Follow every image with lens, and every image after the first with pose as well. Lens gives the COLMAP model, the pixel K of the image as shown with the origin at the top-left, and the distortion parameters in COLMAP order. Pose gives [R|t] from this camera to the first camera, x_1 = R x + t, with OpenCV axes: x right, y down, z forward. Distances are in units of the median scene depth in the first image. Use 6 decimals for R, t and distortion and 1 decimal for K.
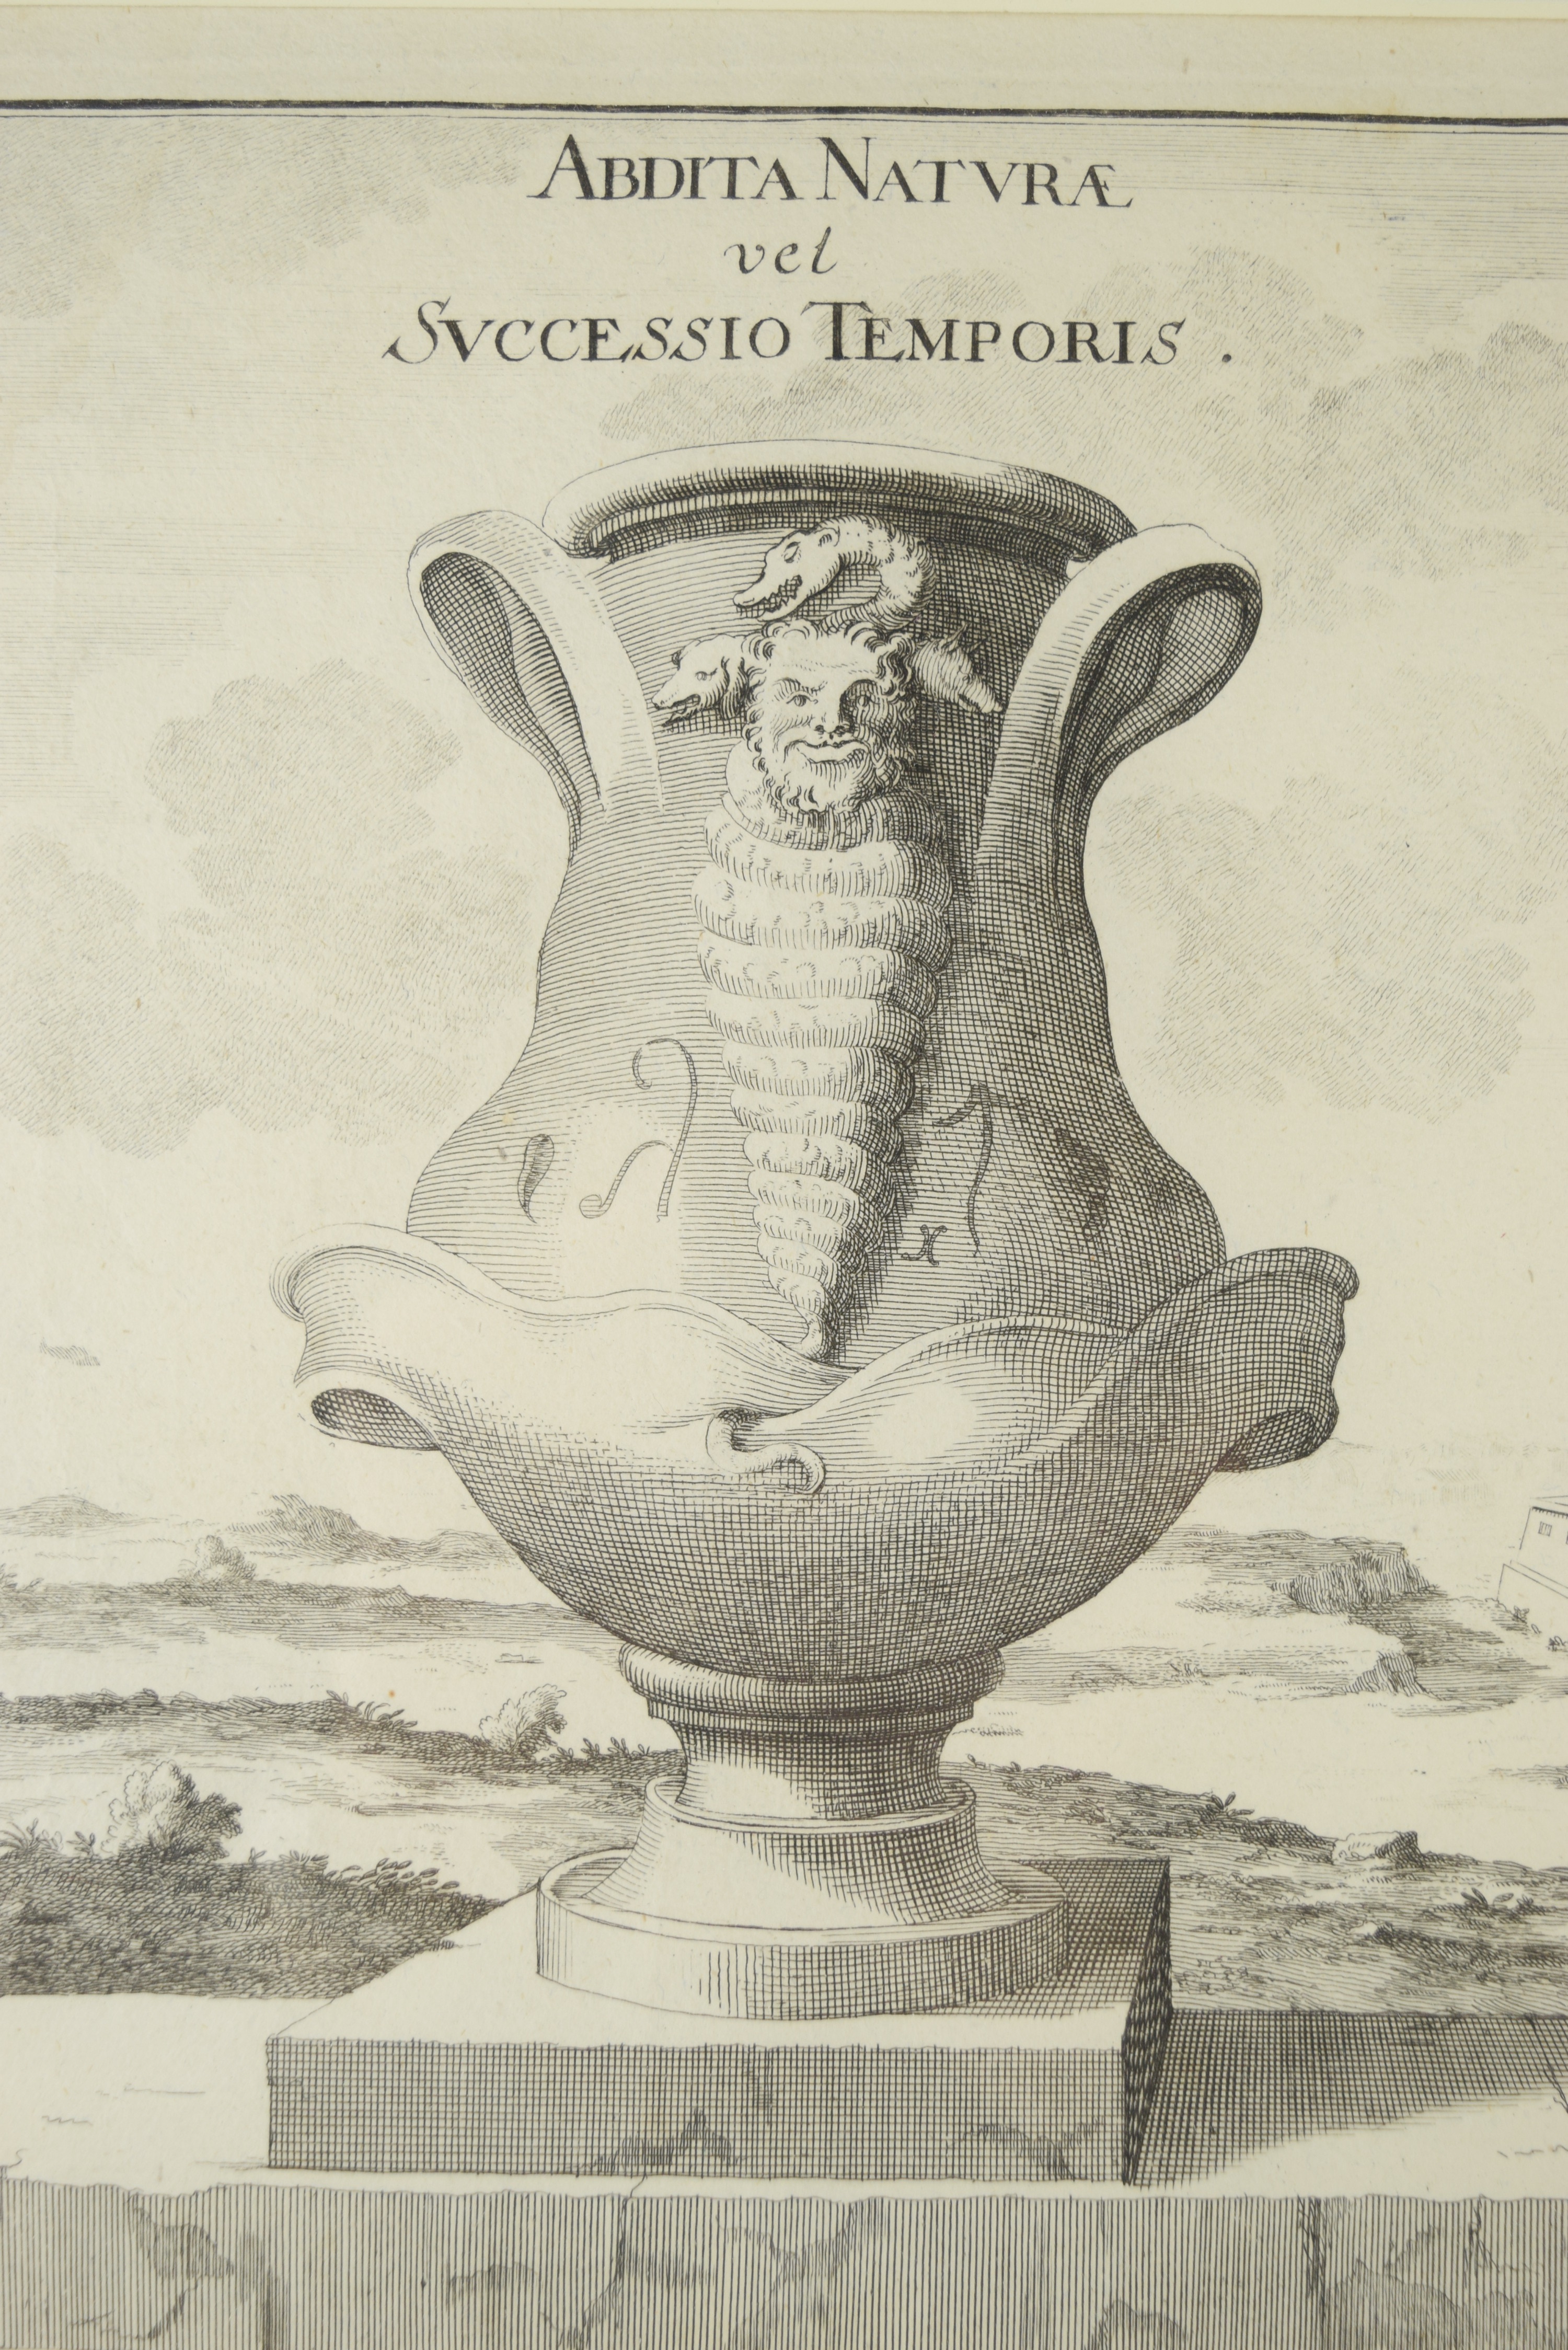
lens RADIAL K [[3314.3, 0, 783.7], [0, 3314.3, 1170.7], [0, 0, 1]] dist [-0.032369, 0.000000]
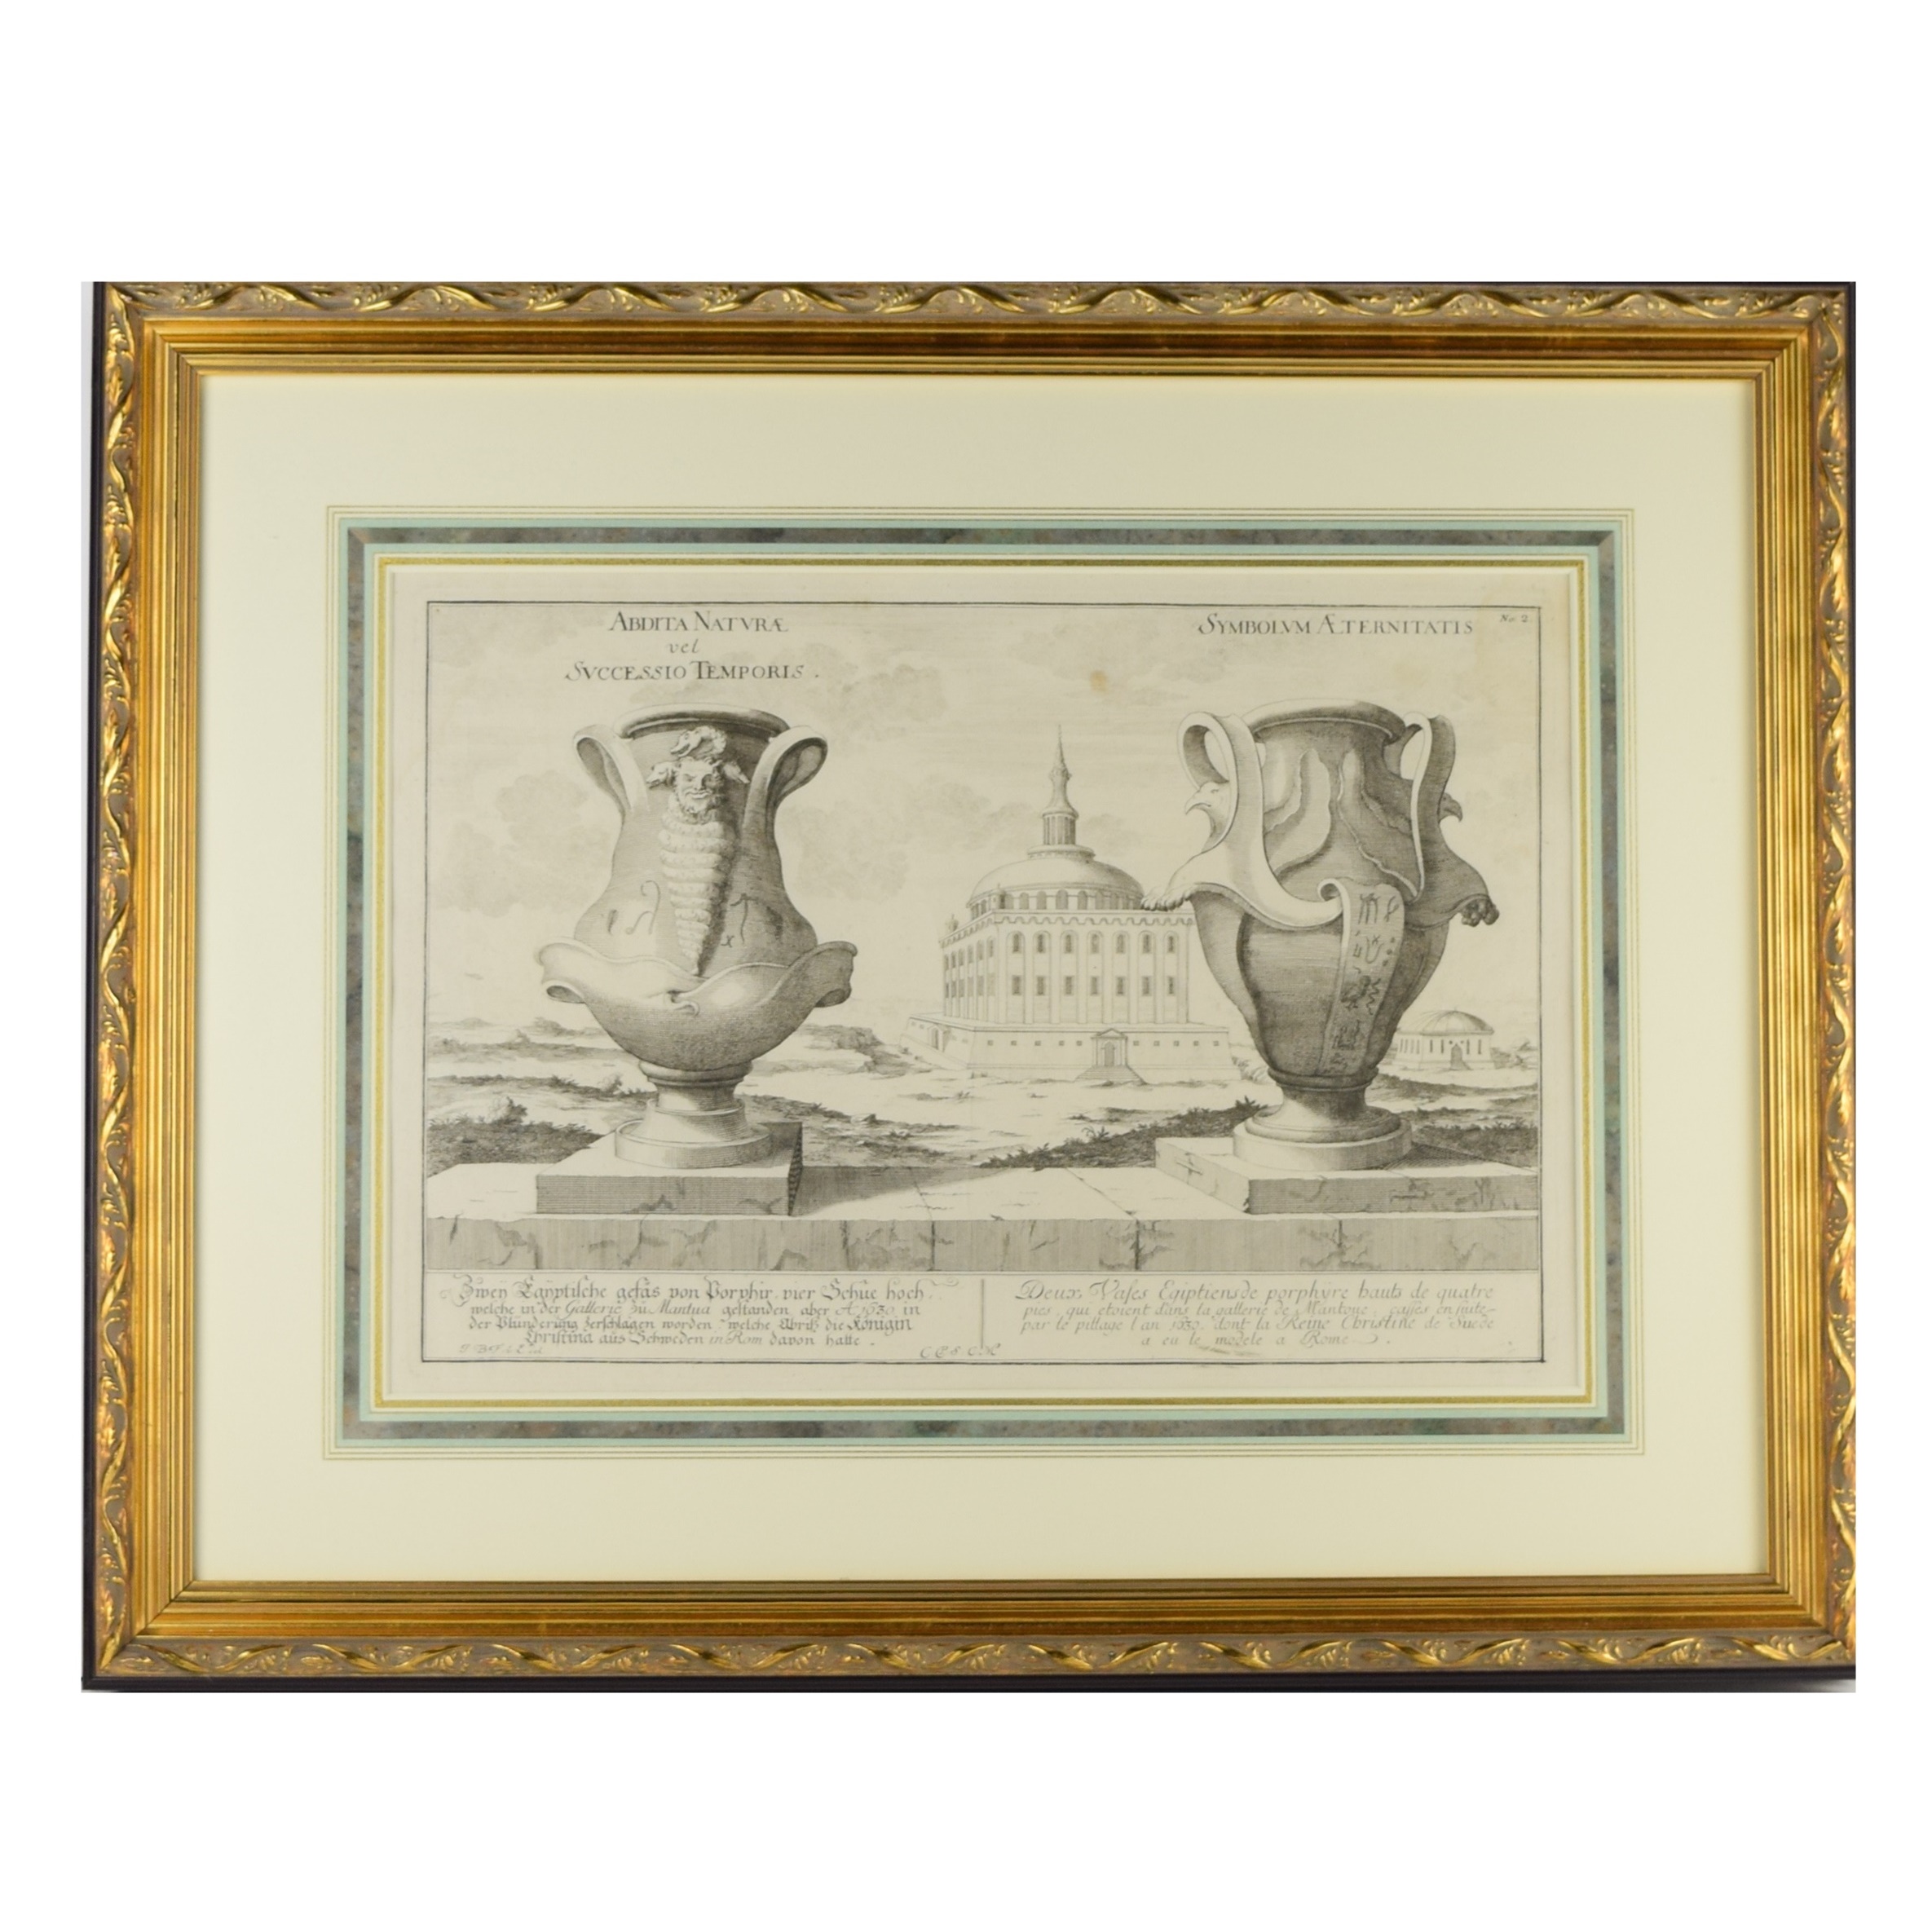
lens RADIAL K [[3956.9, 0, 982.8], [0, 3956.9, 967.7], [0, 0, 1]] dist [-0.062351, 0.000000]
pose [[0.999522, -0.009987, 0.029245, 0.183931], [0.010334, 0.999878, -0.011716, 0.099190], [-0.029125, 0.012012, 0.999504, -3.035414]]
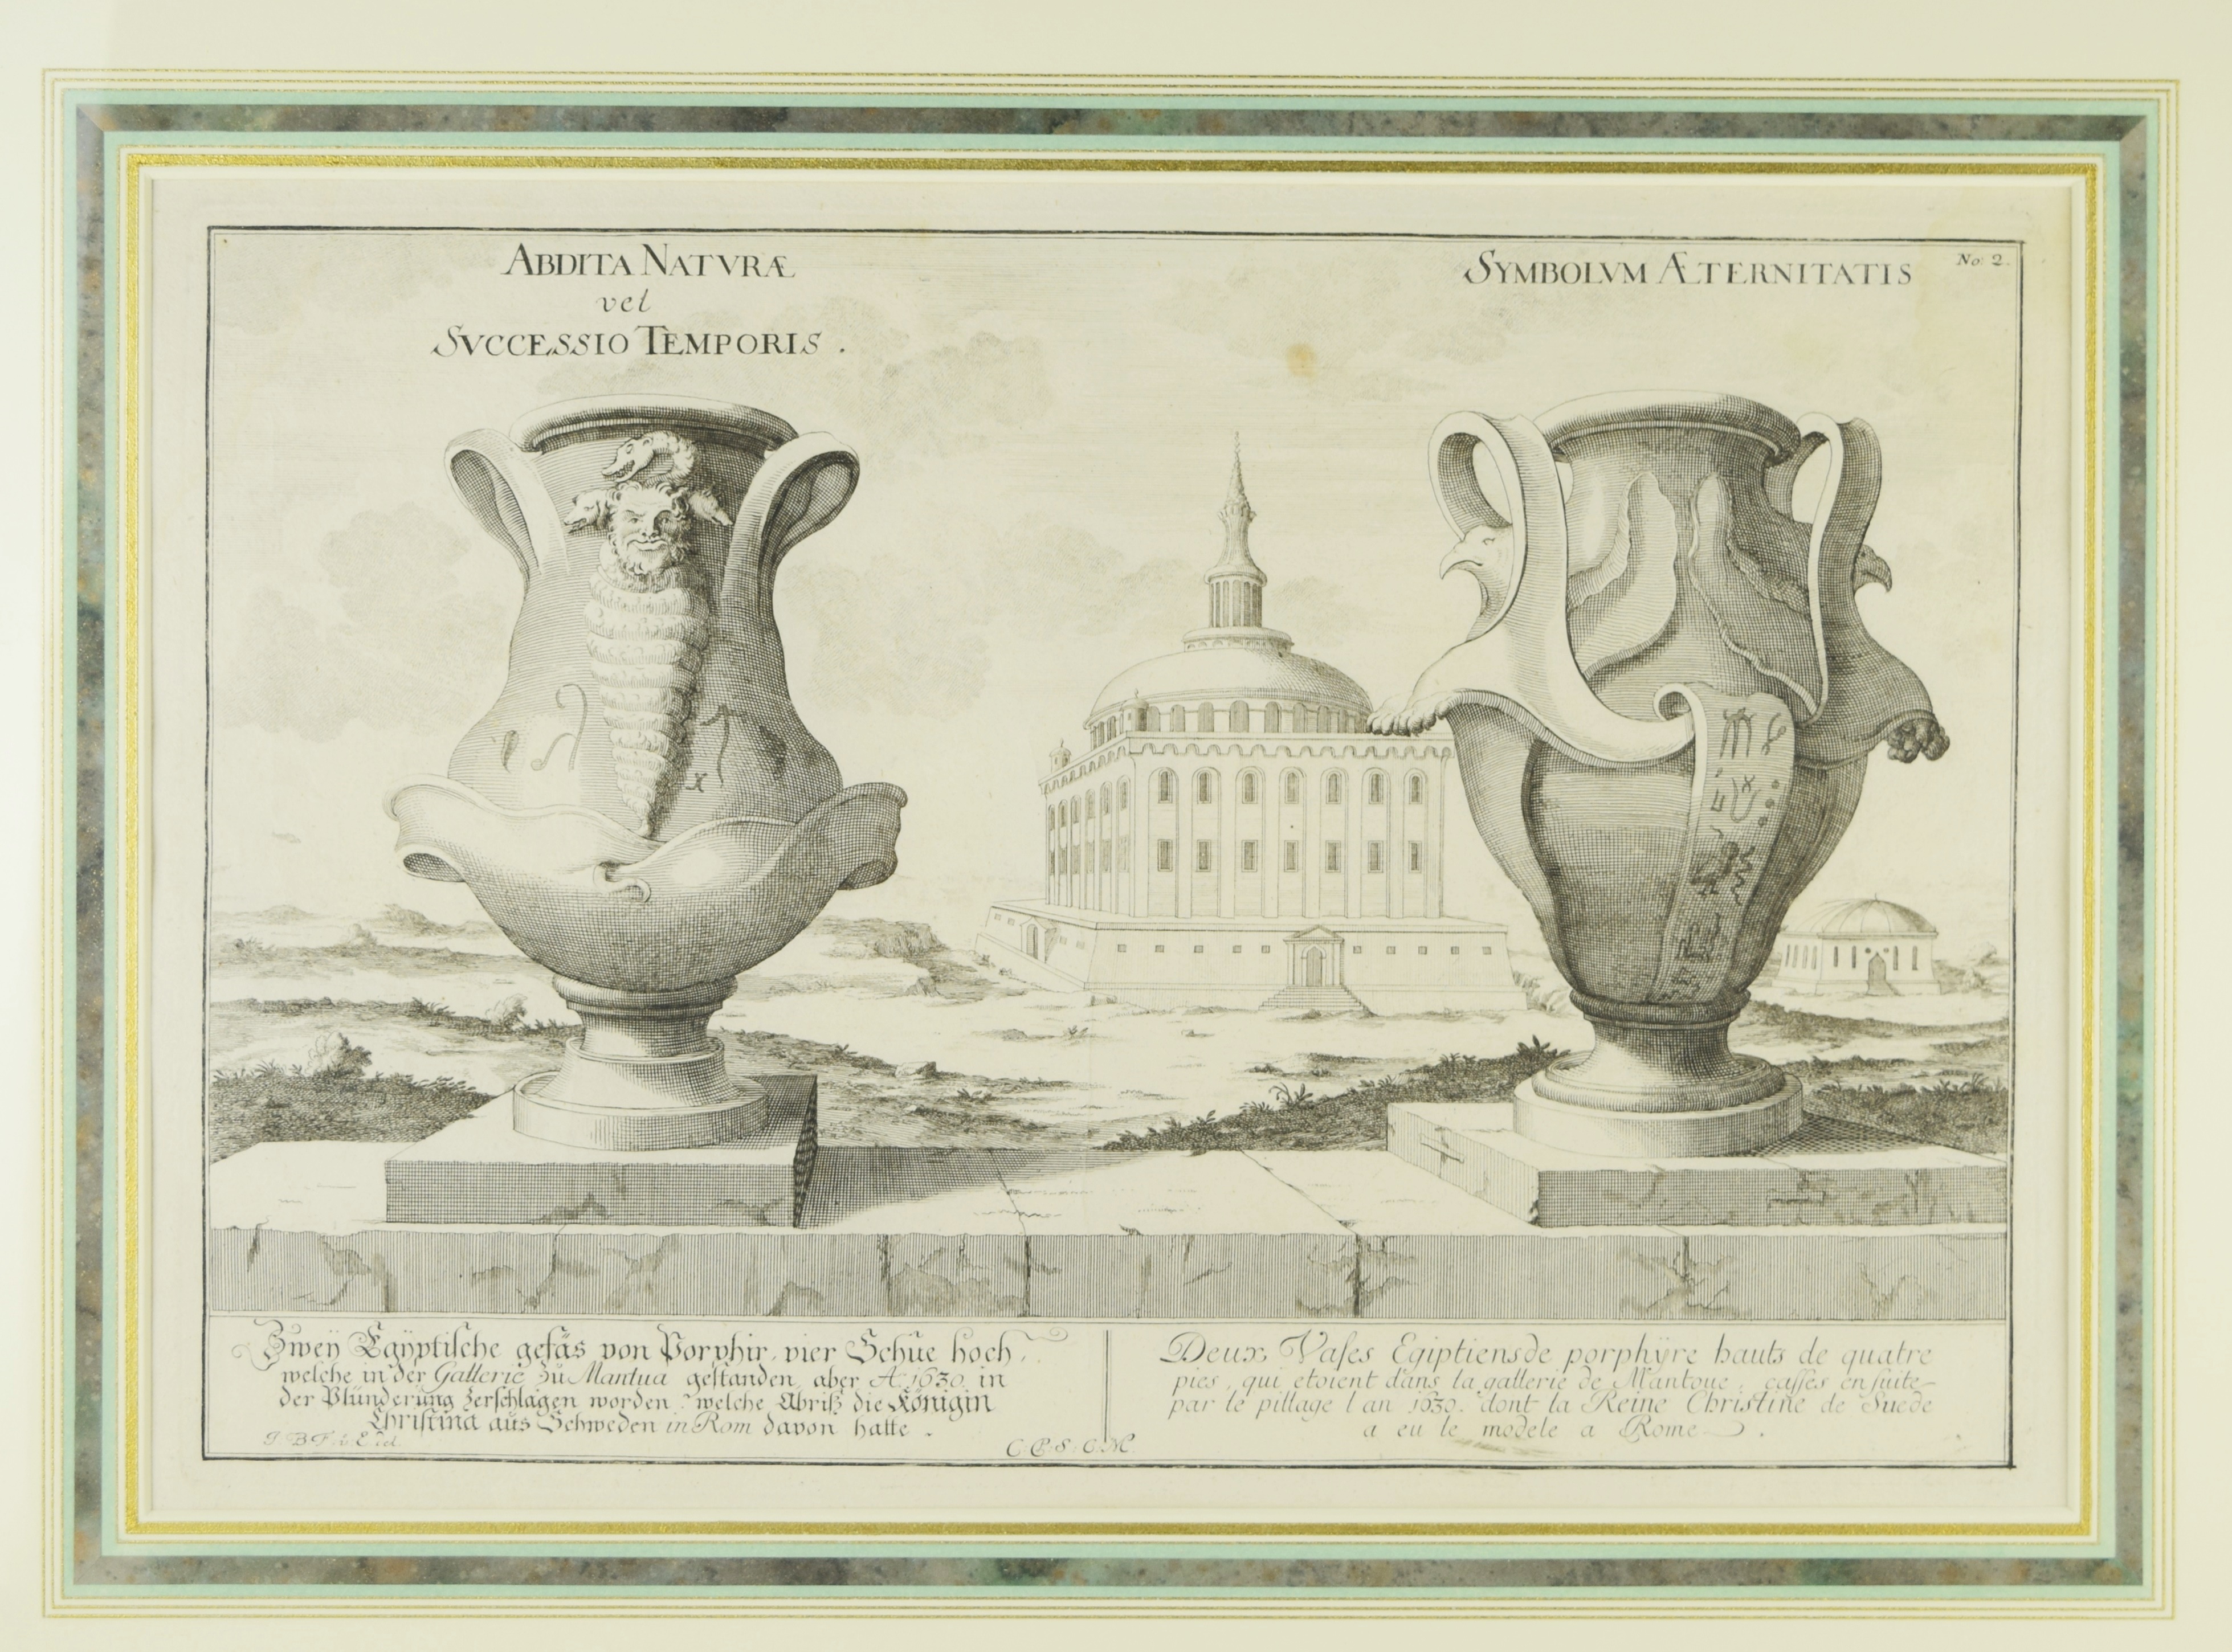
lens RADIAL K [[3827.5, 0, 1111.2], [0, 3827.5, 829.0], [0, 0, 1]] dist [-0.020056, 0.000000]
pose [[0.999874, -0.006535, 0.014457, 0.267863], [0.005900, 0.999035, 0.043515, -0.051439], [-0.014728, -0.043425, 0.998948, -1.408425]]
